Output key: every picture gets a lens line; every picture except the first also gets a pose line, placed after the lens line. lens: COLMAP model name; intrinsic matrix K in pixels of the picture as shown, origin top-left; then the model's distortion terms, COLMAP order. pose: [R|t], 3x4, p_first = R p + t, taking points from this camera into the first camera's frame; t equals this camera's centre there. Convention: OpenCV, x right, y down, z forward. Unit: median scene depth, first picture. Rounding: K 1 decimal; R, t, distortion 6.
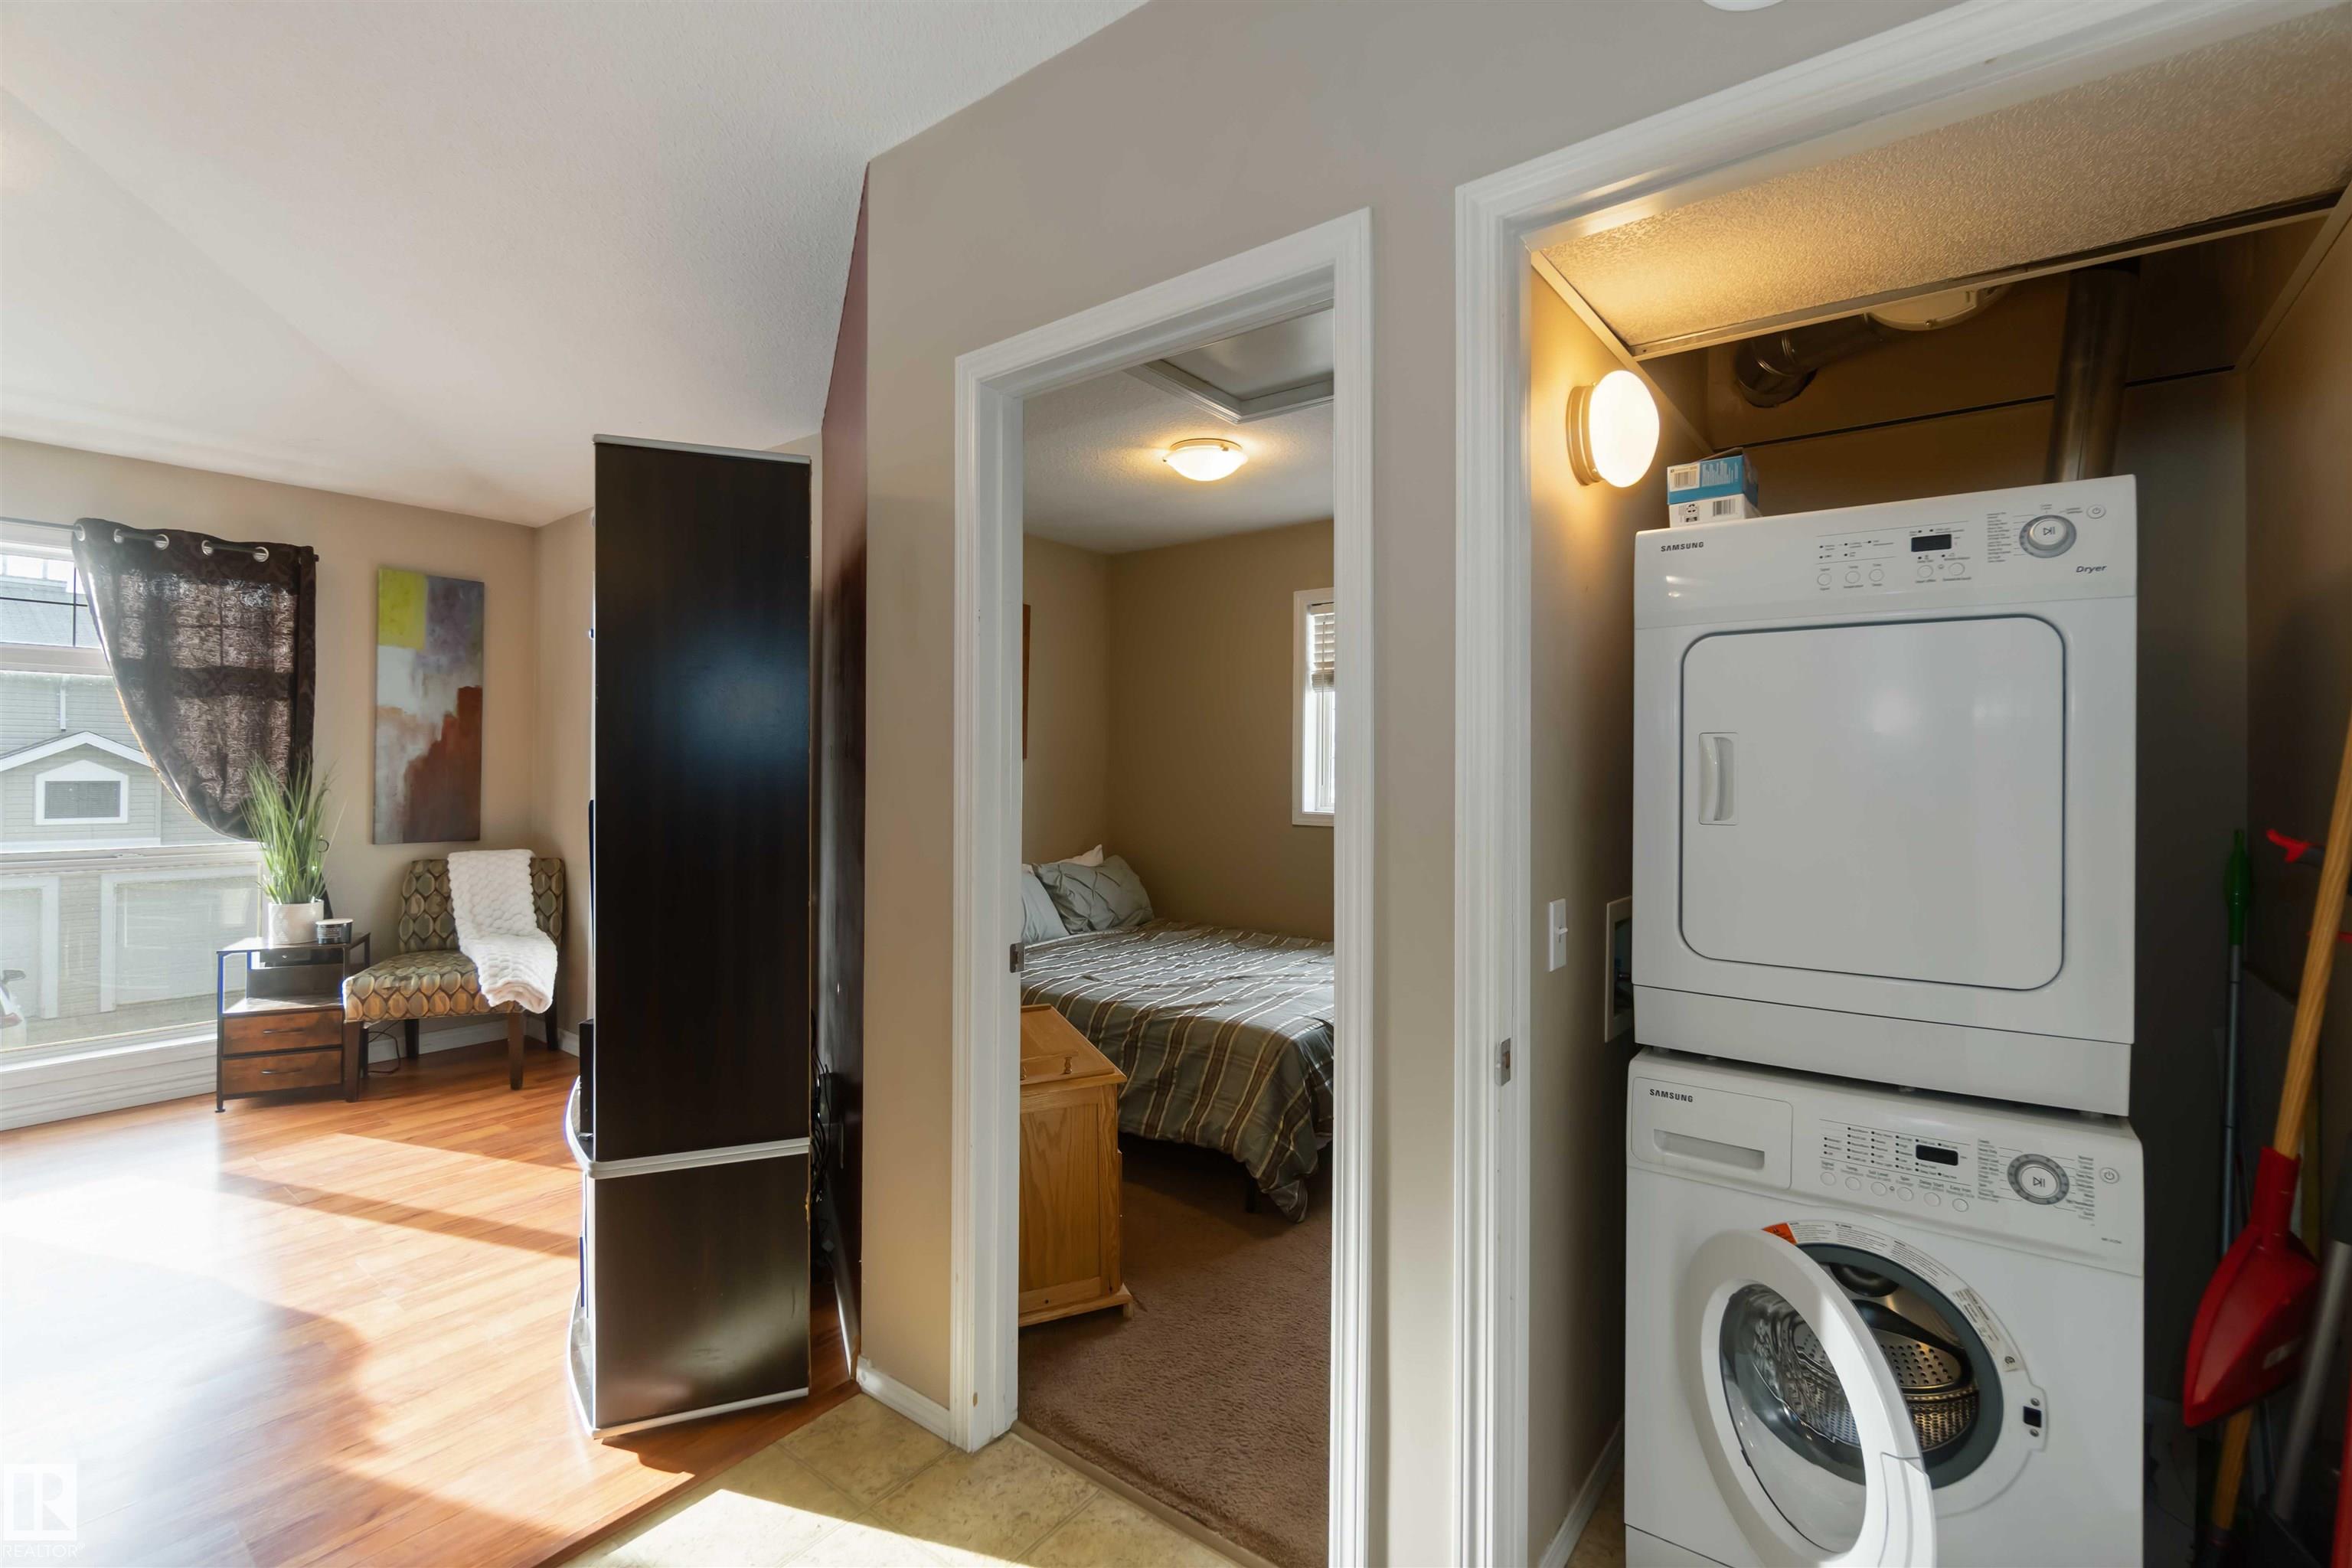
lens RADIAL K [[1029.7, 0, 1153.3], [0, 1029.7, 767.5], [0, 0, 1]] dist [-0.001575, 0.000559]
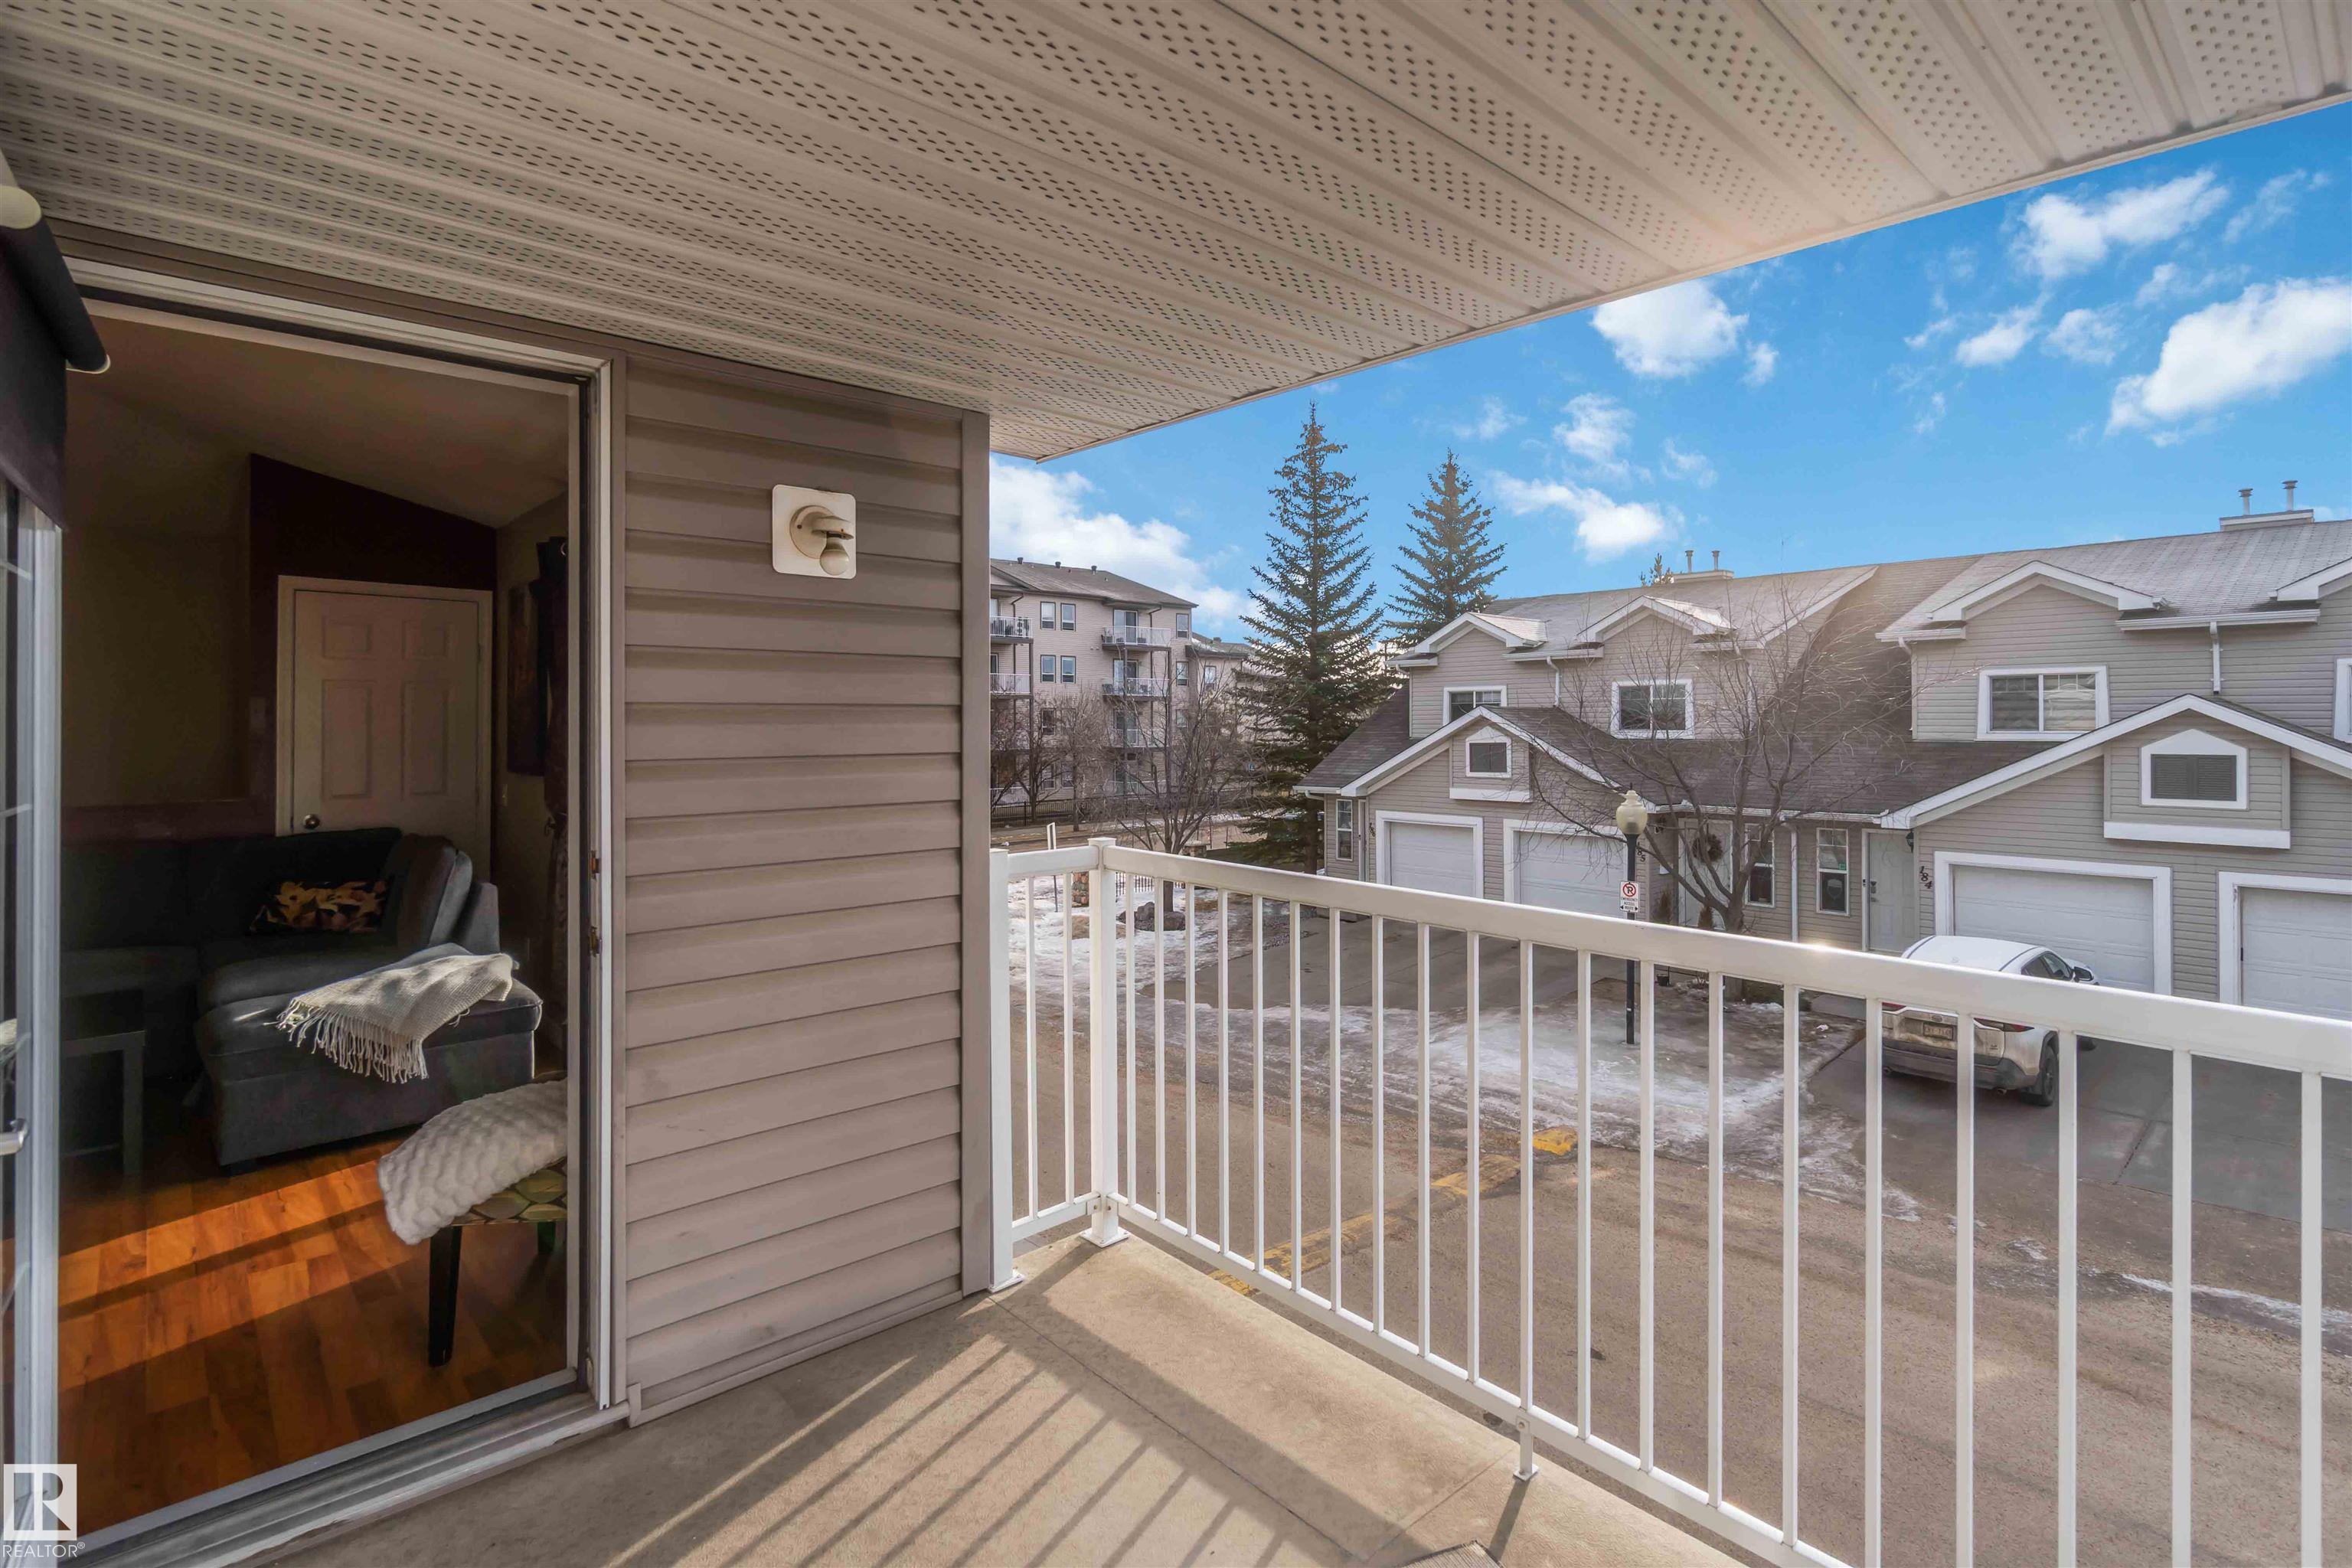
lens RADIAL K [[1122.2, 0, 1171.8], [0, 1122.2, 707.5], [0, 0, 1]] dist [-0.001790, -0.000198]
pose [[-0.165370, -0.019708, -0.986035, -0.077900], [0.000717, 0.999798, -0.020103, -0.032185], [0.986231, -0.004031, -0.165322, 1.485259]]
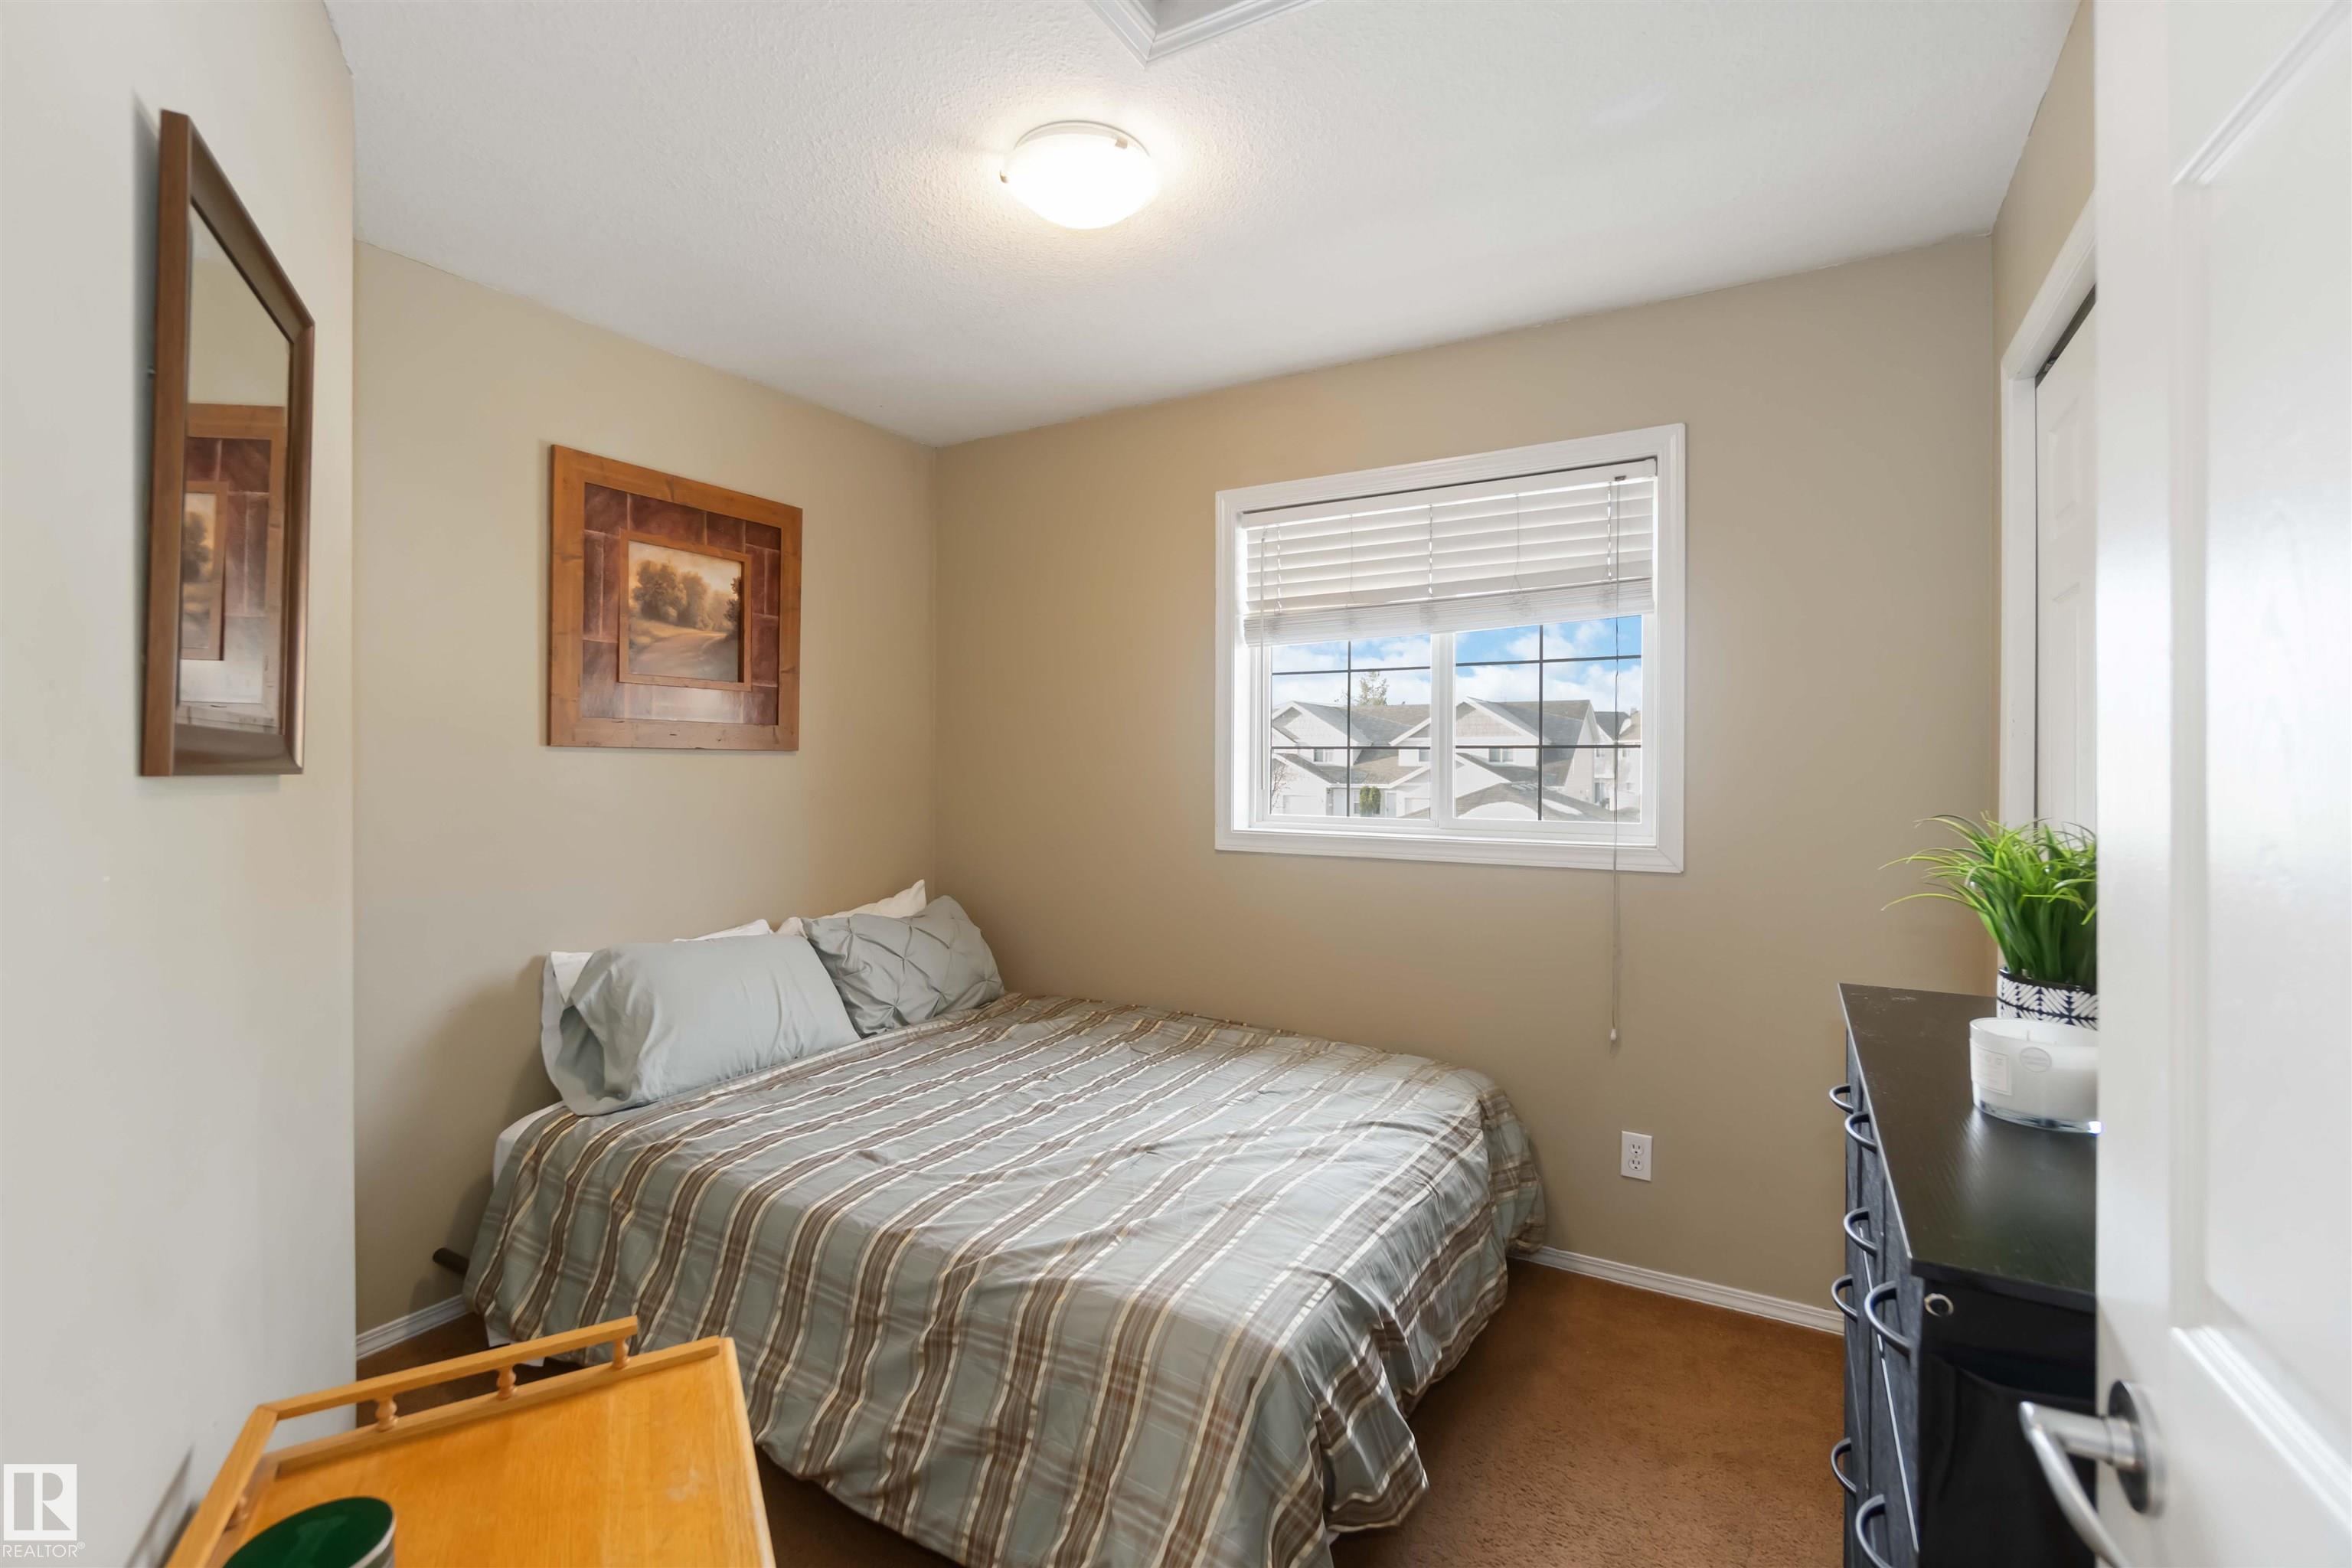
lens RADIAL K [[1029.7, 0, 1159.8], [0, 1029.7, 767.6], [0, 0, 1]] dist [-0.001575, 0.000559]
pose [[0.991014, -0.005831, 0.133628, 0.015279], [0.005026, 0.999967, 0.006355, -0.001218], [-0.133661, -0.005626, 0.991011, 0.409746]]
